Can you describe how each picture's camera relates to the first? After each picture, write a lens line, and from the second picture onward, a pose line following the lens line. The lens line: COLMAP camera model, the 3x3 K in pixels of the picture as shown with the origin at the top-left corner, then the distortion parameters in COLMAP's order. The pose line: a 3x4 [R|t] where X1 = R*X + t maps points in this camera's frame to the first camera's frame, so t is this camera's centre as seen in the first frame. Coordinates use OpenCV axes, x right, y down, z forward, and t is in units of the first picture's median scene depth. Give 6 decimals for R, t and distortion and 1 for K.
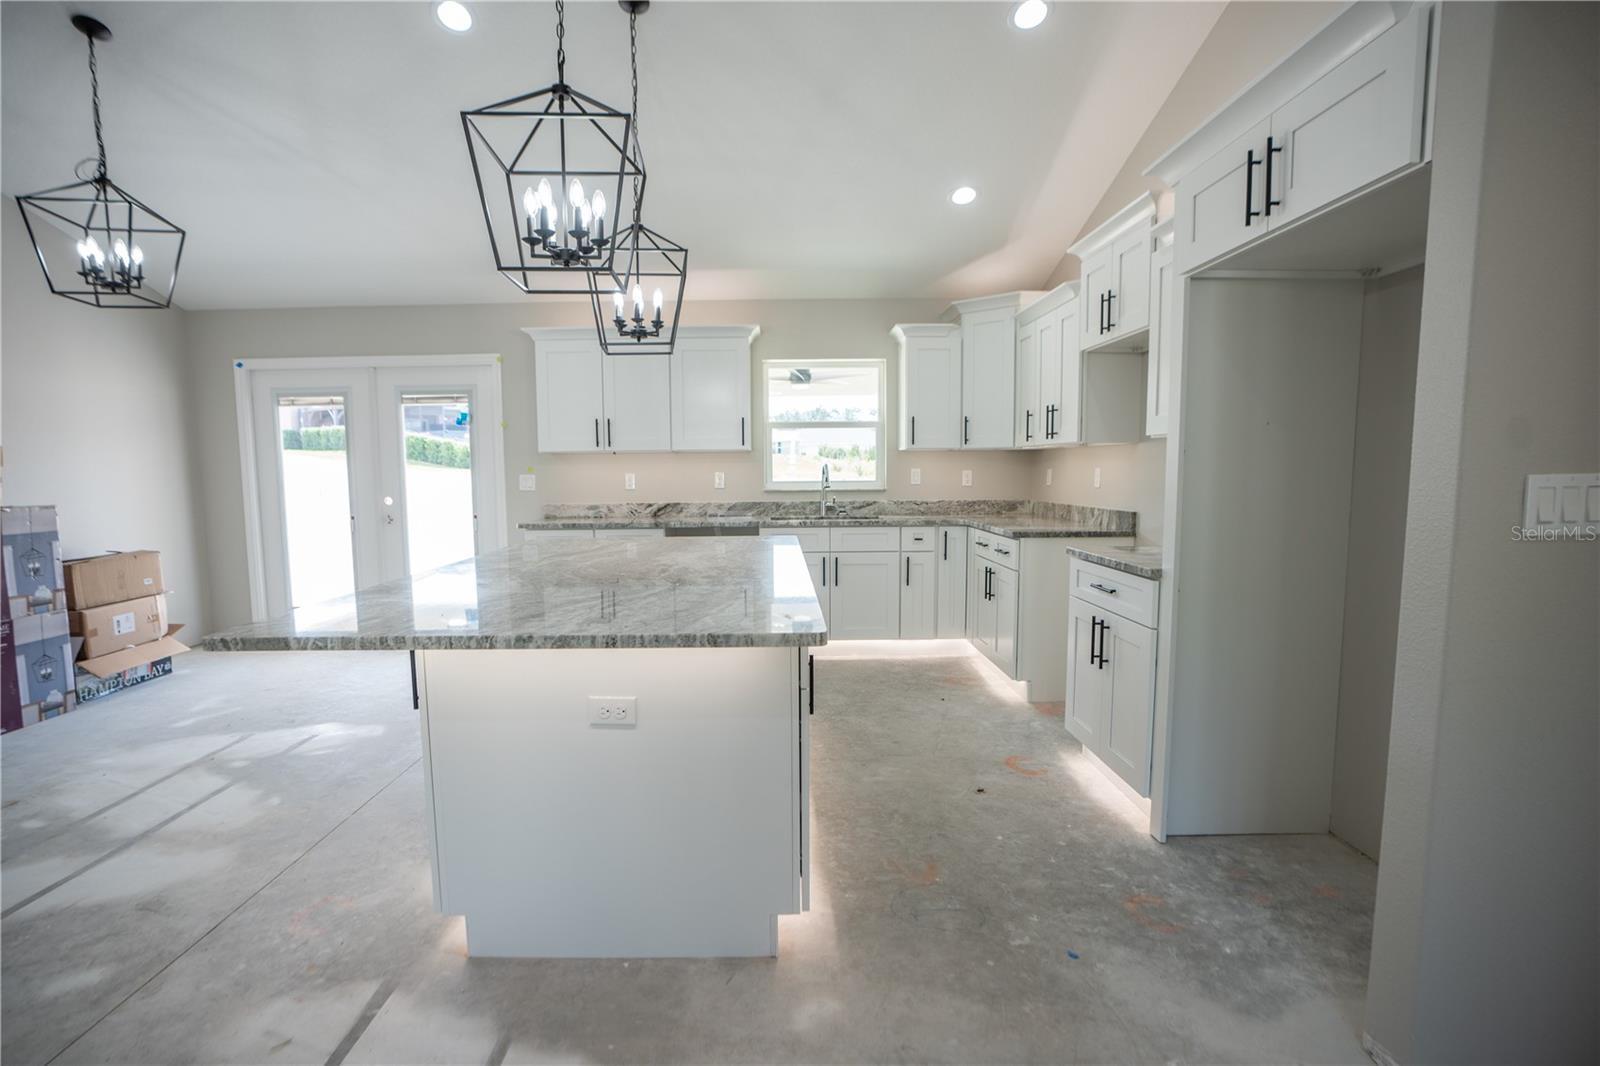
lens RADIAL K [[795.0, 0, 778.7], [0, 795.0, 544.8], [0, 0, 1]] dist [-0.048231, 0.019937]
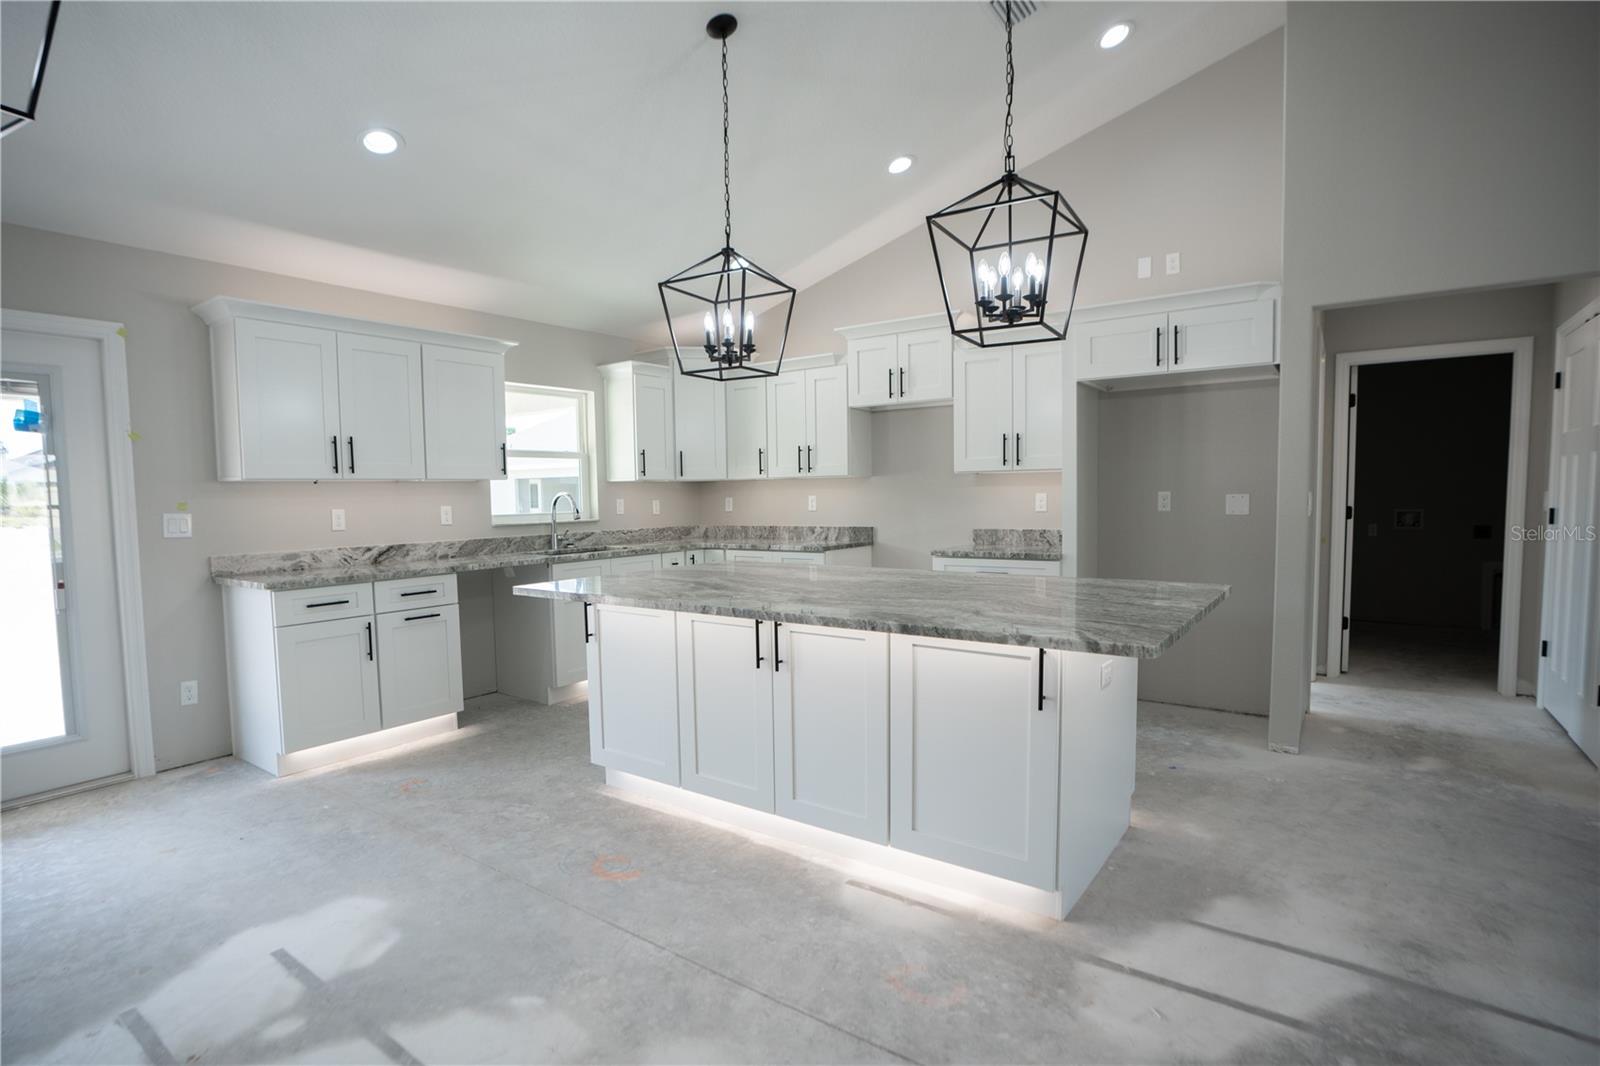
lens RADIAL K [[795.0, 0, 782.9], [0, 795.0, 544.6], [0, 0, 1]] dist [-0.048231, 0.019937]
pose [[0.597654, -0.053490, 0.799968, -0.597997], [0.089257, 0.996009, -0.000085, -0.020011], [-0.796771, 0.071453, 0.600043, 0.237950]]
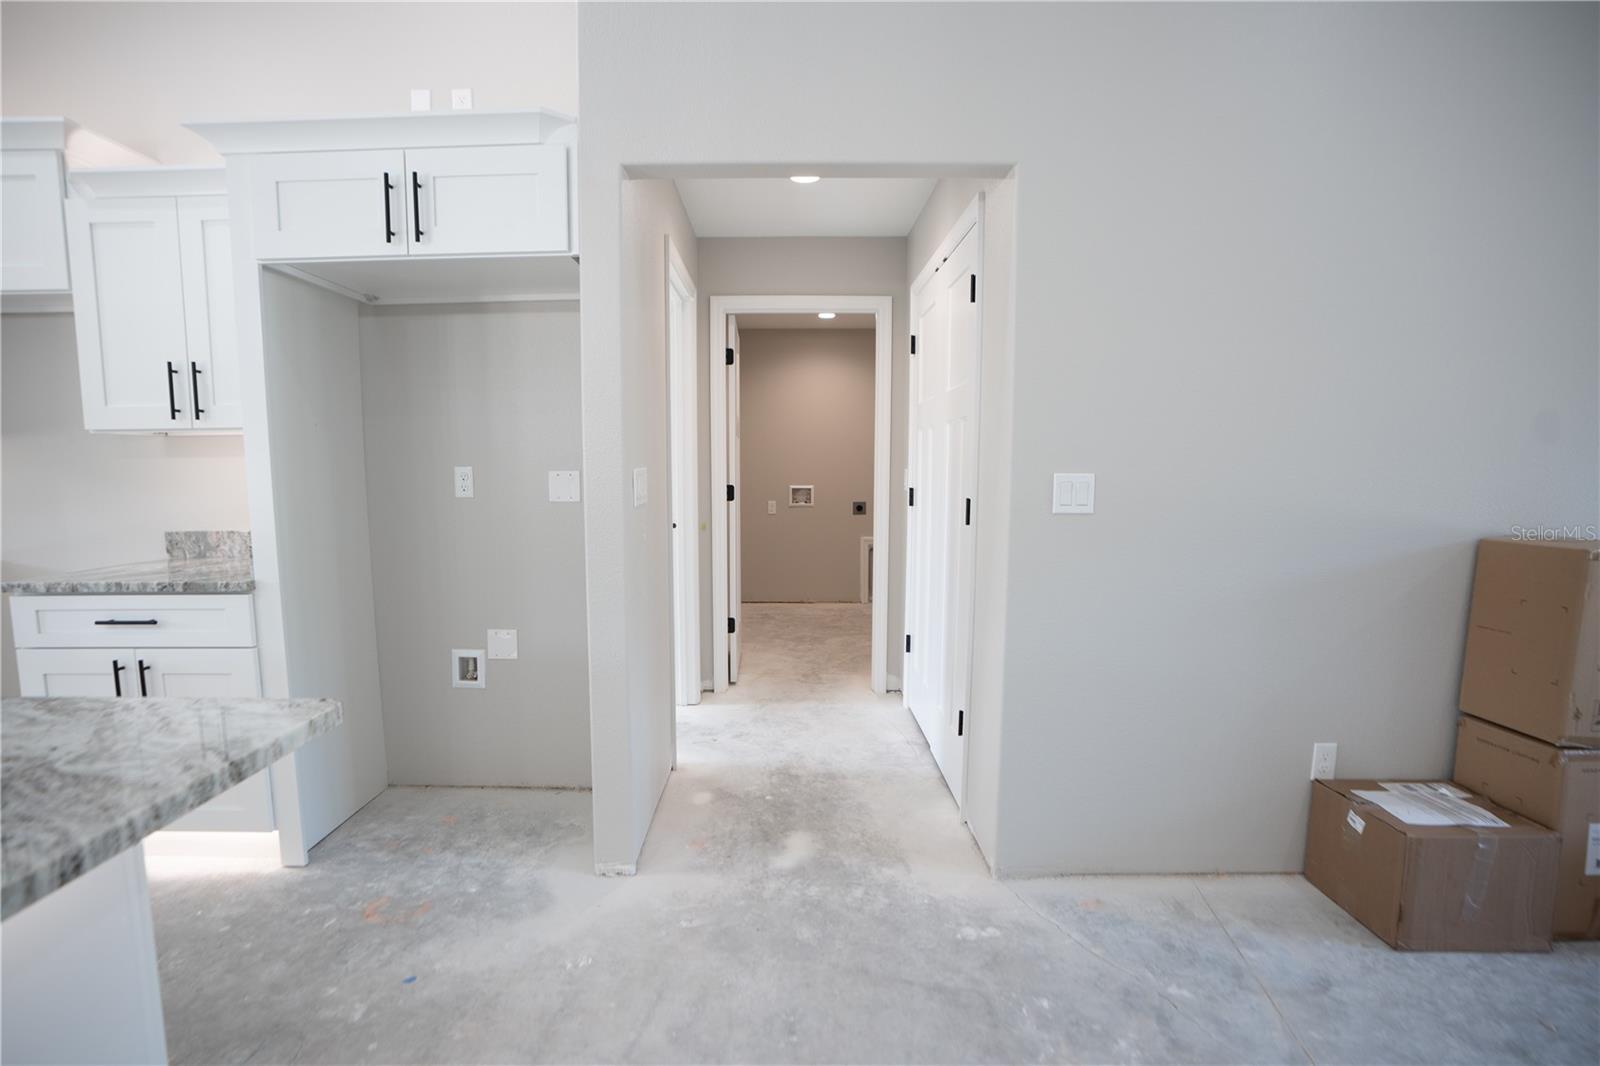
lens RADIAL K [[756.2, 0, 796.0], [0, 756.2, 548.5], [0, 0, 1]] dist [-0.047369, 0.009714]
pose [[-0.001429, -0.102073, 0.994776, -0.180242], [0.099829, 0.989793, 0.101705, -0.014501], [-0.995004, 0.099453, 0.008775, 0.185714]]
